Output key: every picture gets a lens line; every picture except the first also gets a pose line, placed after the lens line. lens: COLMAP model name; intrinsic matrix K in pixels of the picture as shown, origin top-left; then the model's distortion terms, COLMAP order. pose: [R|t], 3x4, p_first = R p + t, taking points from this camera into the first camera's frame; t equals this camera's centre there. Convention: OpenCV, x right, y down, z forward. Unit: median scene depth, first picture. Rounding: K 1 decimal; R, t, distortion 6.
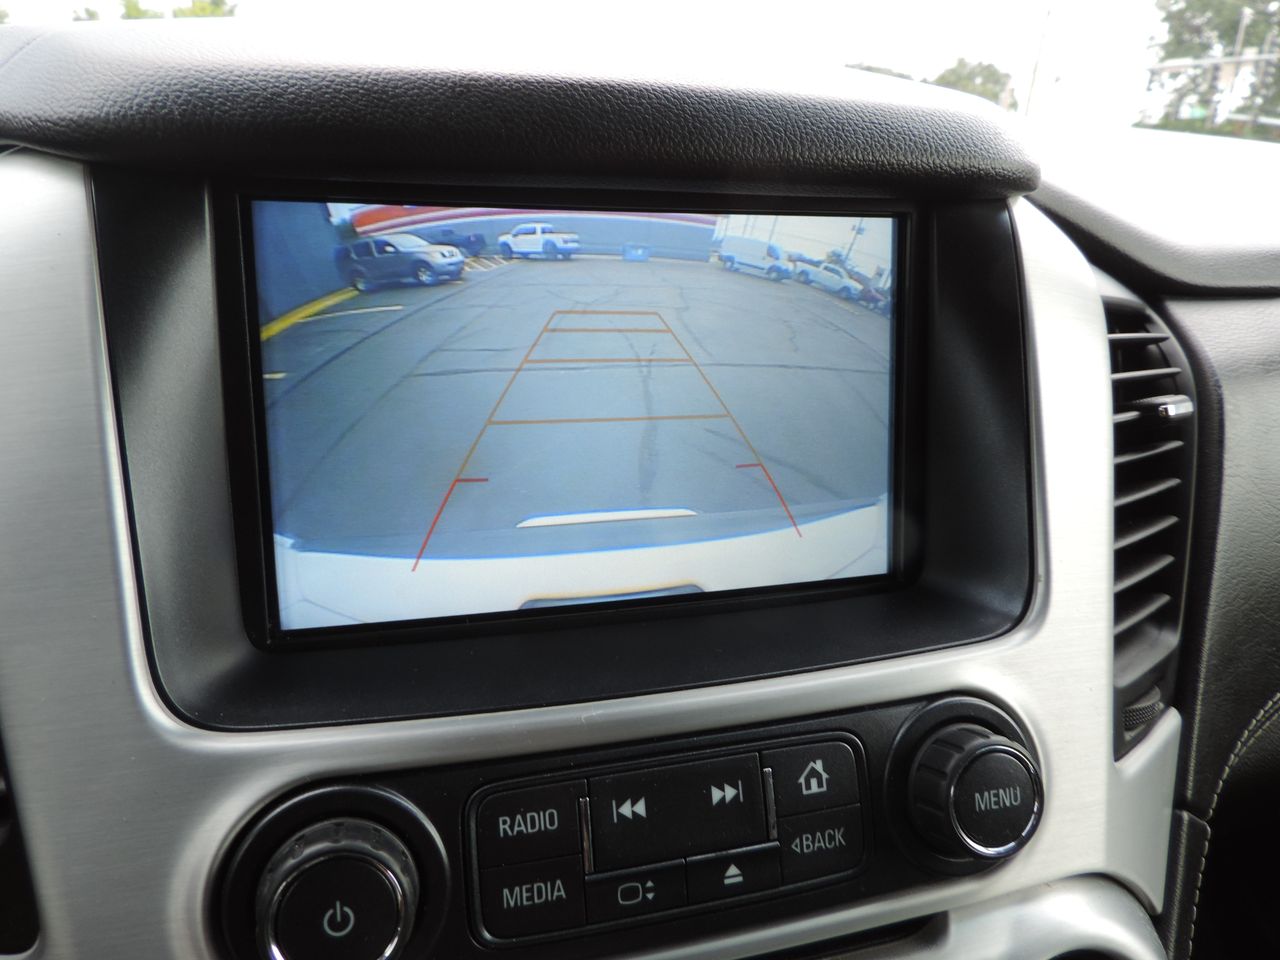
lens RADIAL K [[868.3, 0, 640.0], [0, 868.3, 480.0], [0, 0, 1]] dist [0.003535, 0.001381]
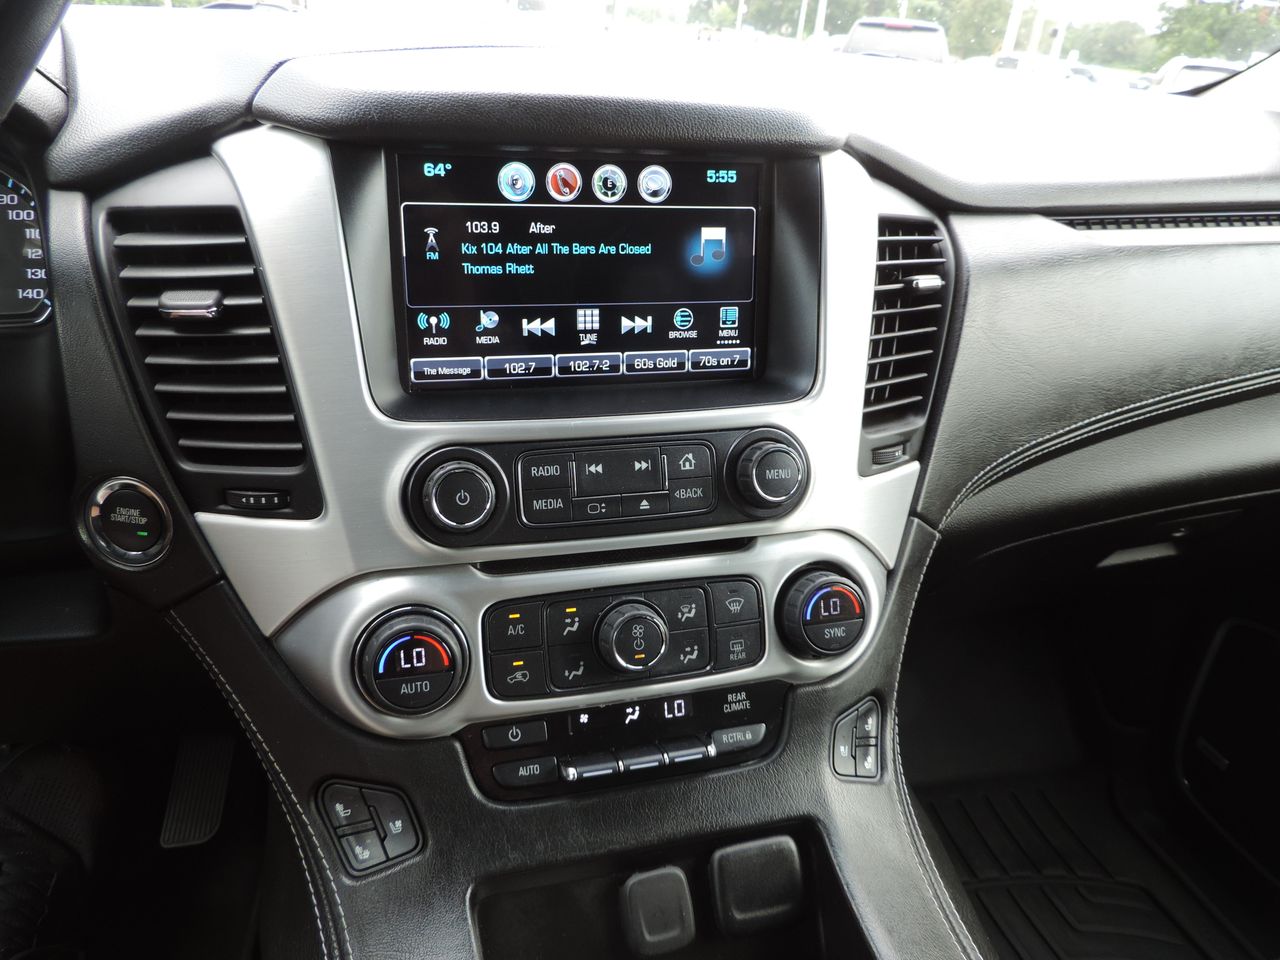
lens RADIAL K [[911.6, 0, 640.0], [0, 911.6, 480.0], [0, 0, 1]] dist [-0.015927, -0.007777]
pose [[0.999750, 0.020010, 0.009998, 0.065545], [-0.021039, 0.992969, 0.116491, 0.131255], [-0.007597, -0.116673, 0.993141, -1.002090]]
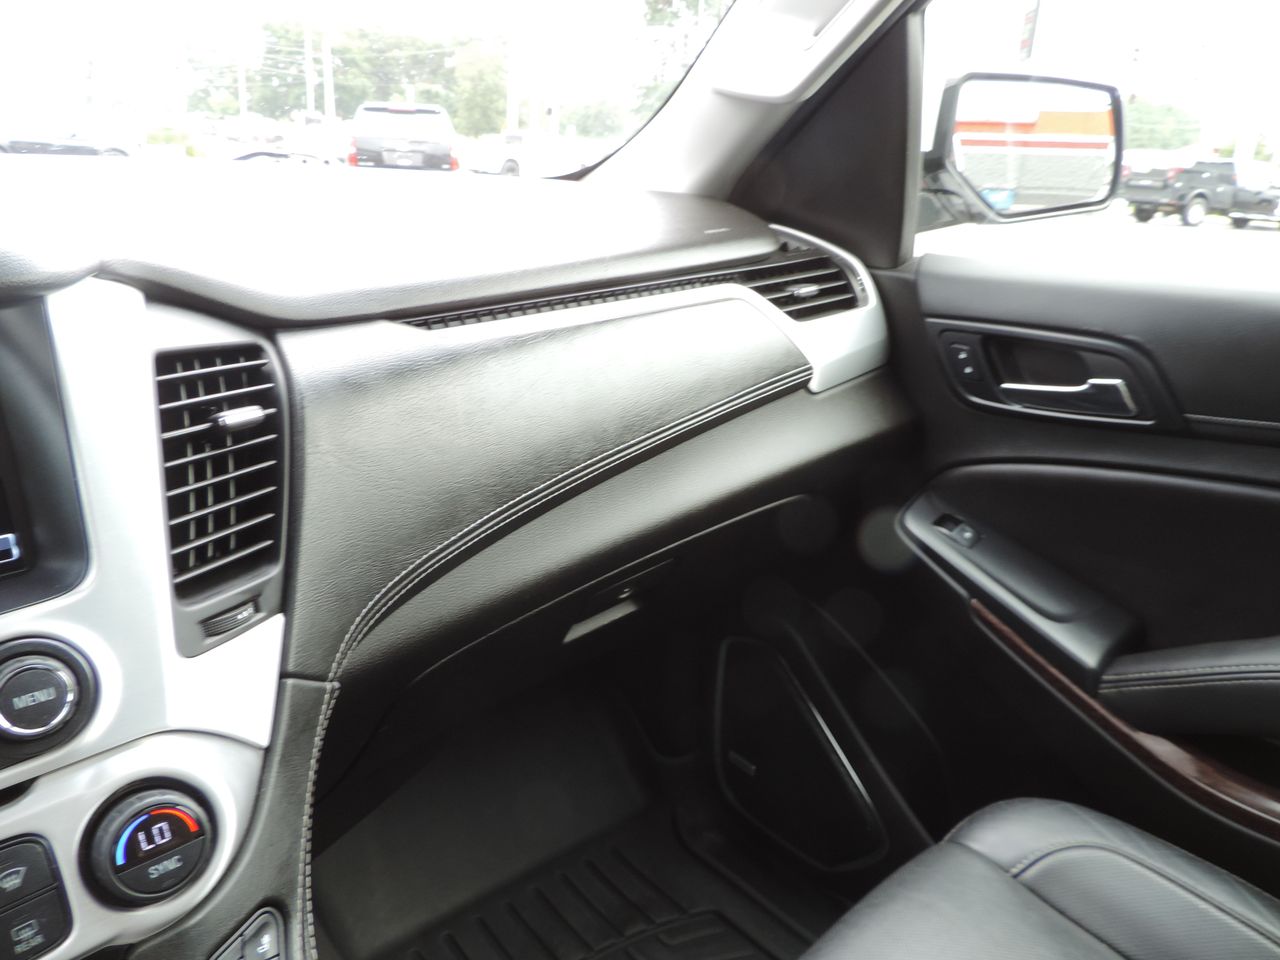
lens RADIAL K [[911.6, 0, 640.0], [0, 911.6, 480.0], [0, 0, 1]] dist [-0.015927, -0.007777]
pose [[0.891017, -0.164590, 0.423082, 0.700737], [0.149436, 0.986360, 0.069006, 0.023043], [-0.428669, 0.001738, 0.903460, -0.881429]]
